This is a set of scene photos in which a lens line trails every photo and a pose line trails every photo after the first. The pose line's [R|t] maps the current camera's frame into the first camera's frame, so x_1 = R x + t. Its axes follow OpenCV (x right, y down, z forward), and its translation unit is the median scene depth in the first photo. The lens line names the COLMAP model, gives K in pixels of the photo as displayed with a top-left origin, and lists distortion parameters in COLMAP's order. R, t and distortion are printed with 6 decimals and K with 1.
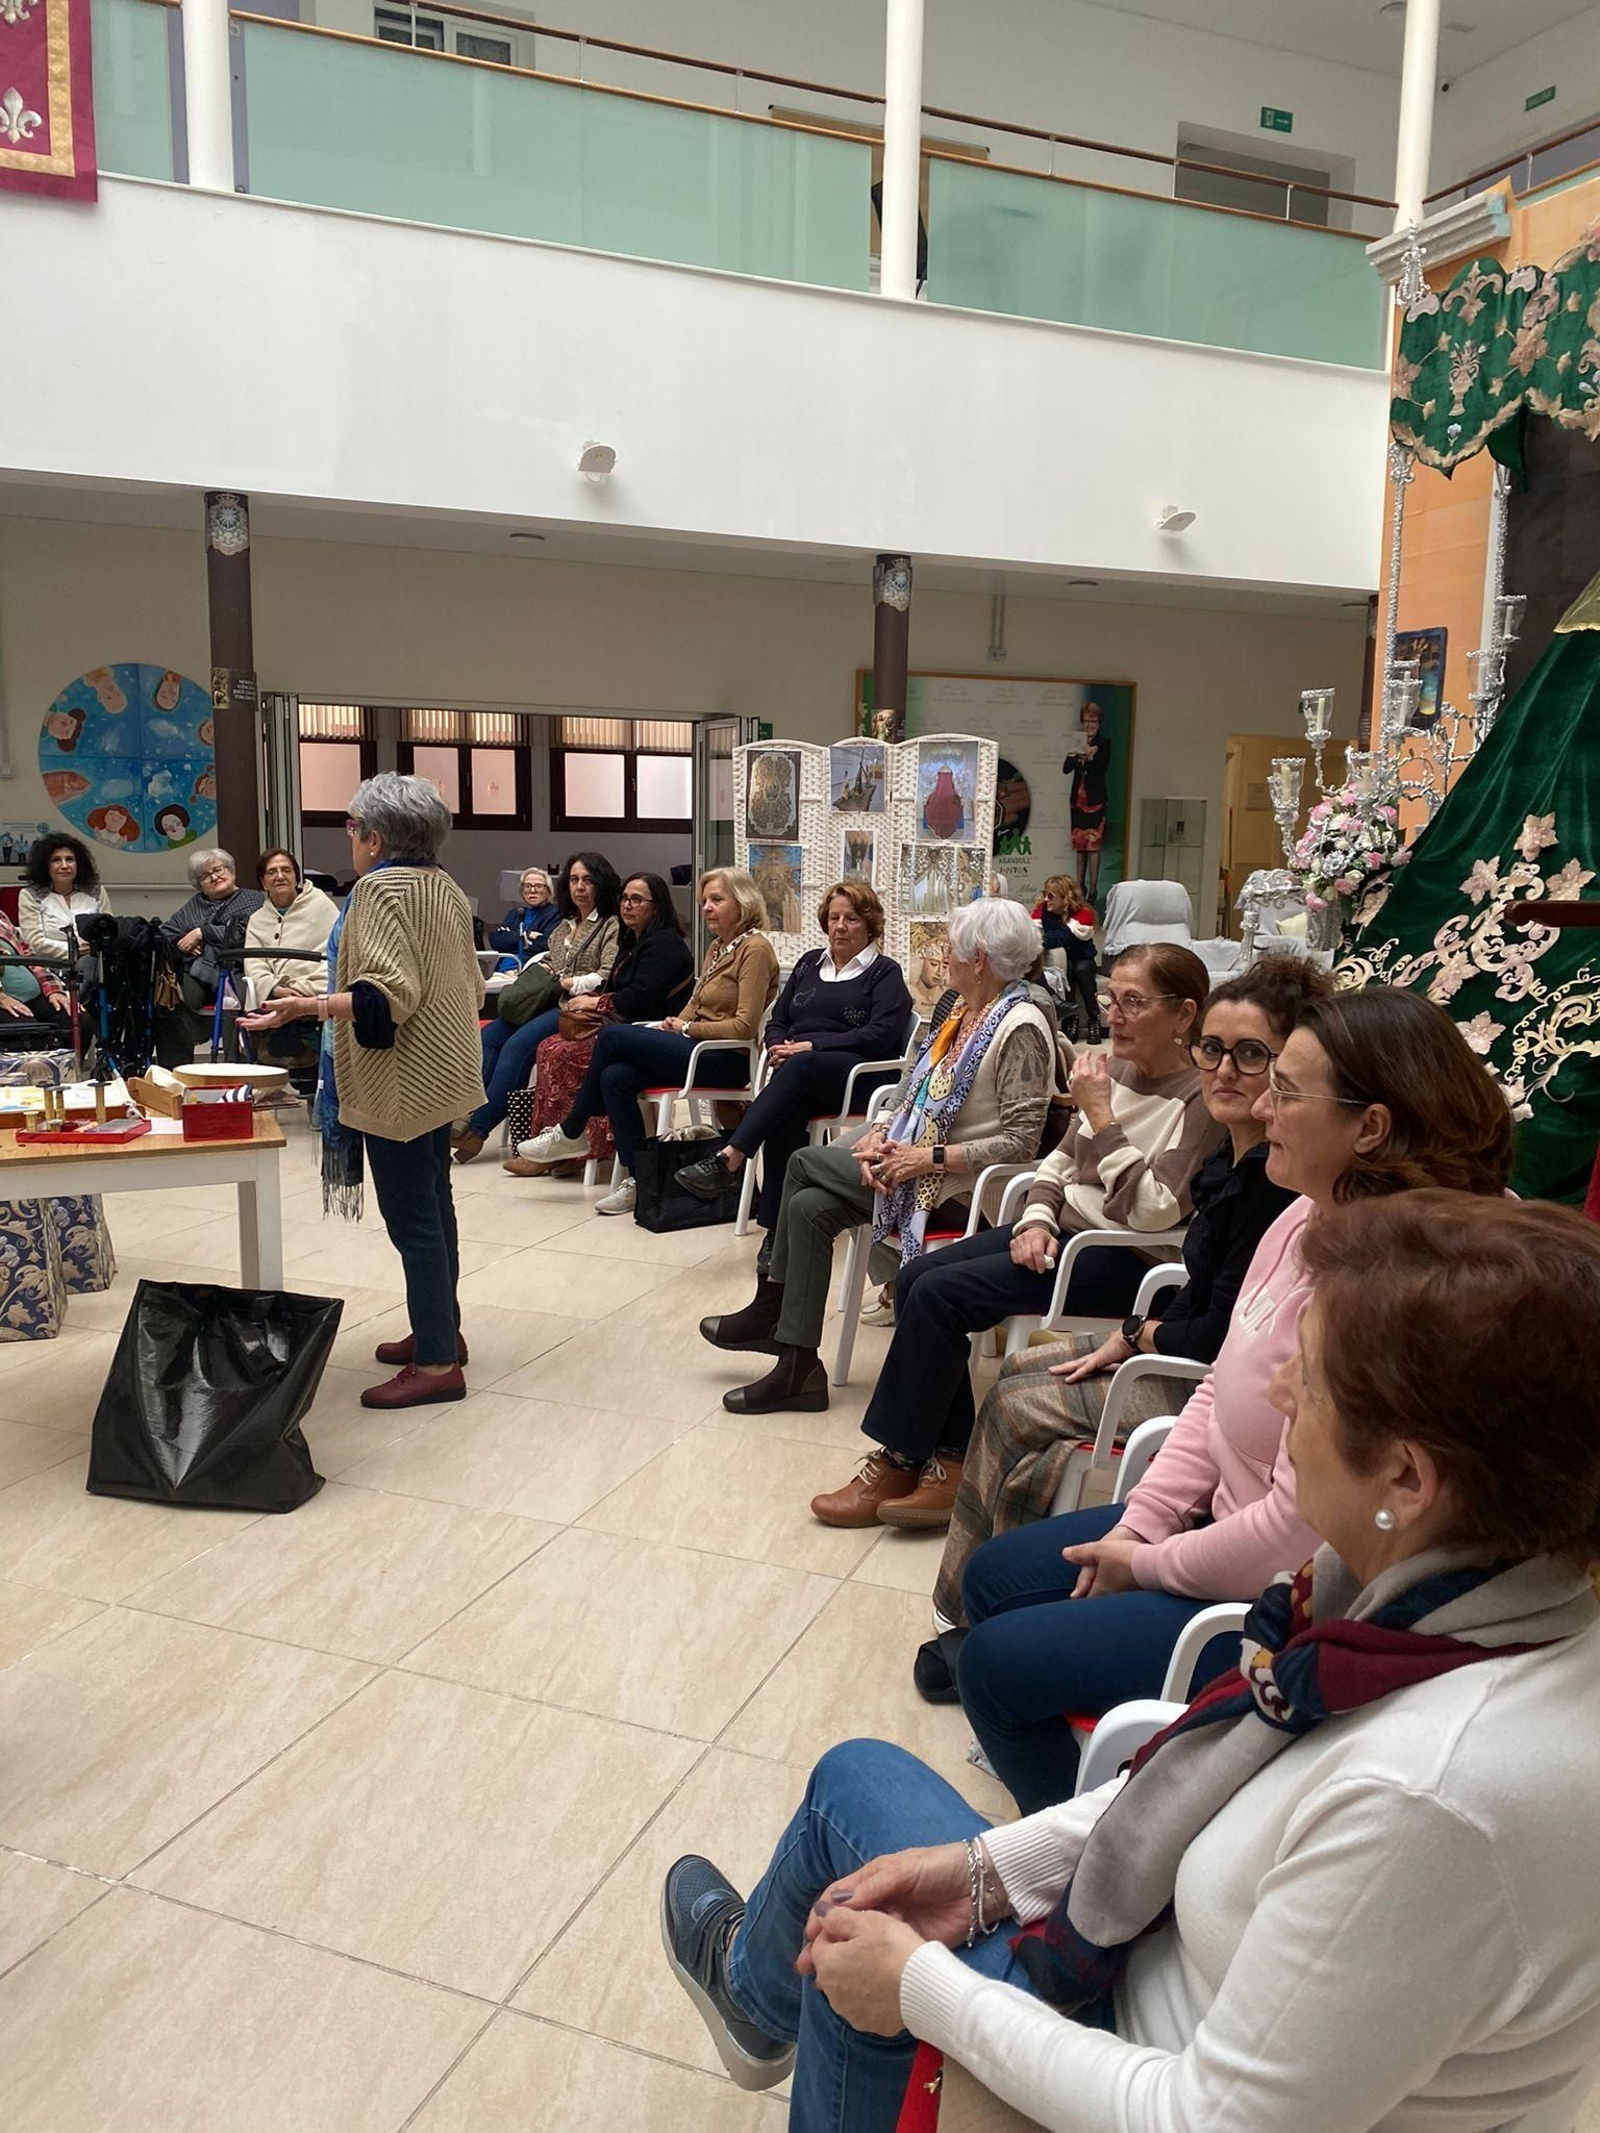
lens RADIAL K [[1563.1, 0, 797.9], [0, 1563.1, 1047.9], [0, 0, 1]] dist [0.063062, -0.074453]
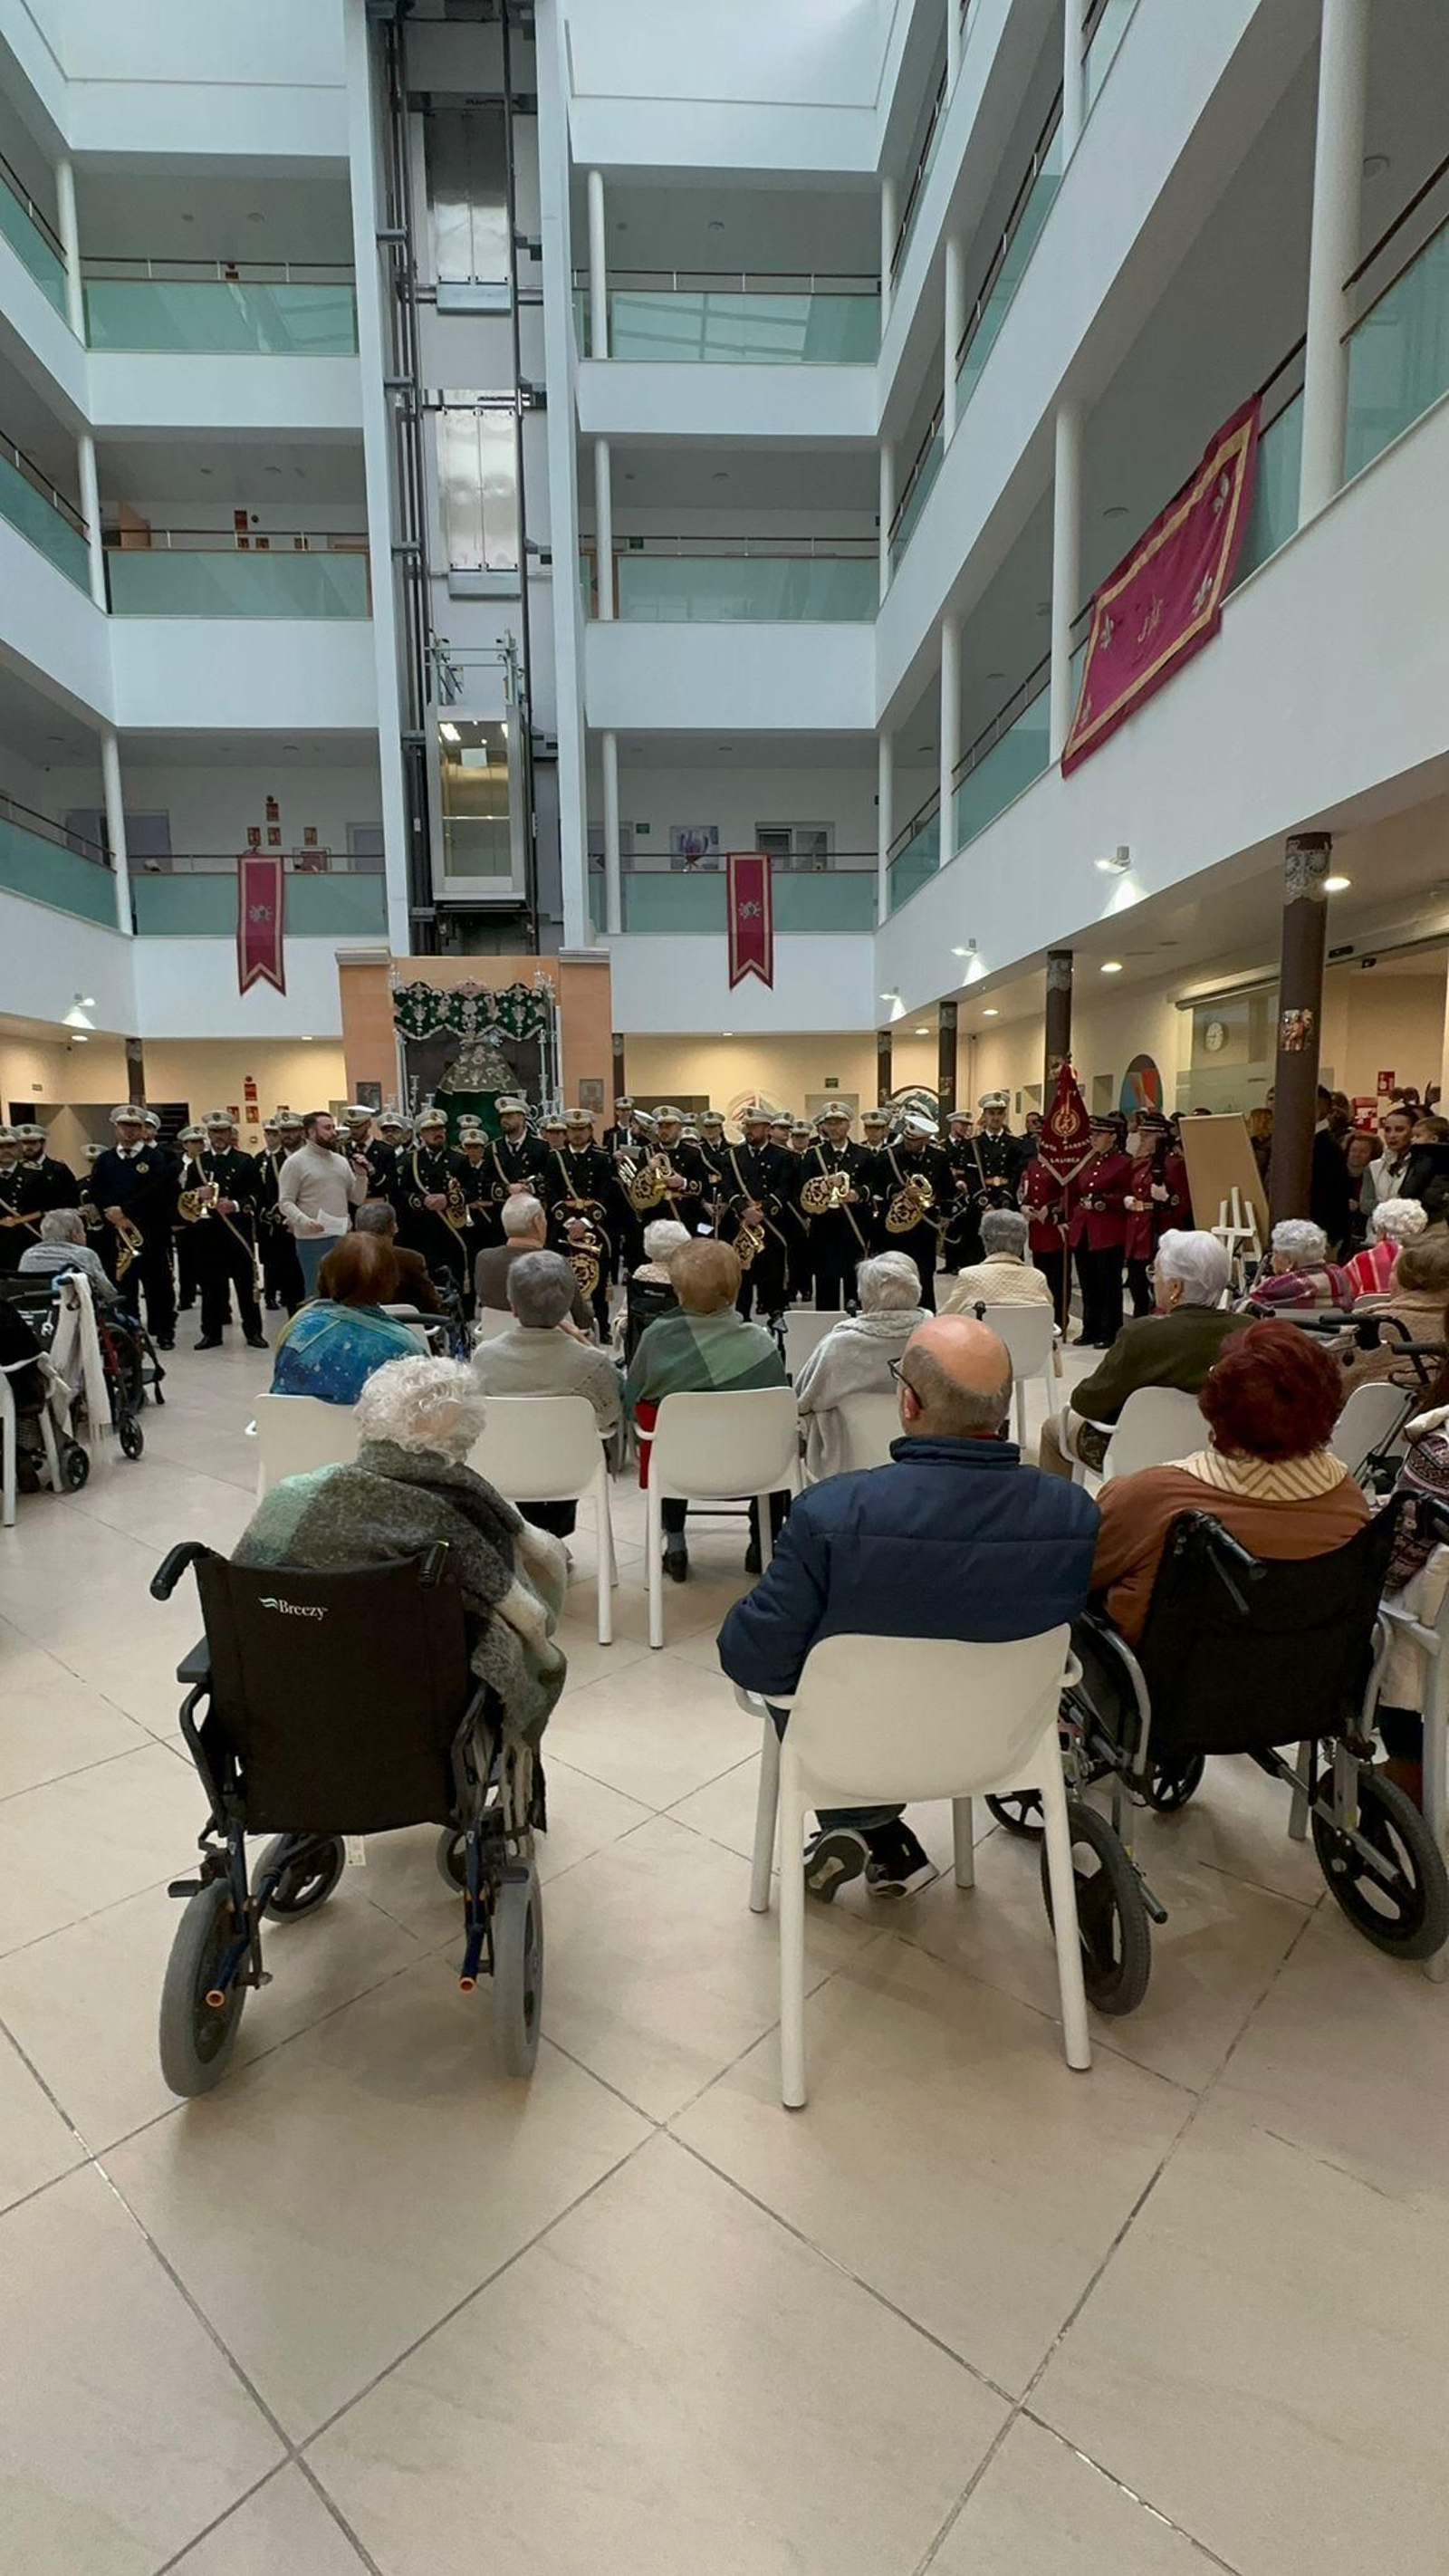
lens RADIAL K [[1221.5, 0, 713.6], [0, 1221.5, 1298.6], [0, 0, 1]] dist [-0.002207, 0.003781]
pose [[0.346061, -0.149456, 0.926231, -1.978927], [0.159918, 0.982180, 0.098735, 0.019450], [-0.924483, 0.113953, 0.363795, -0.498776]]
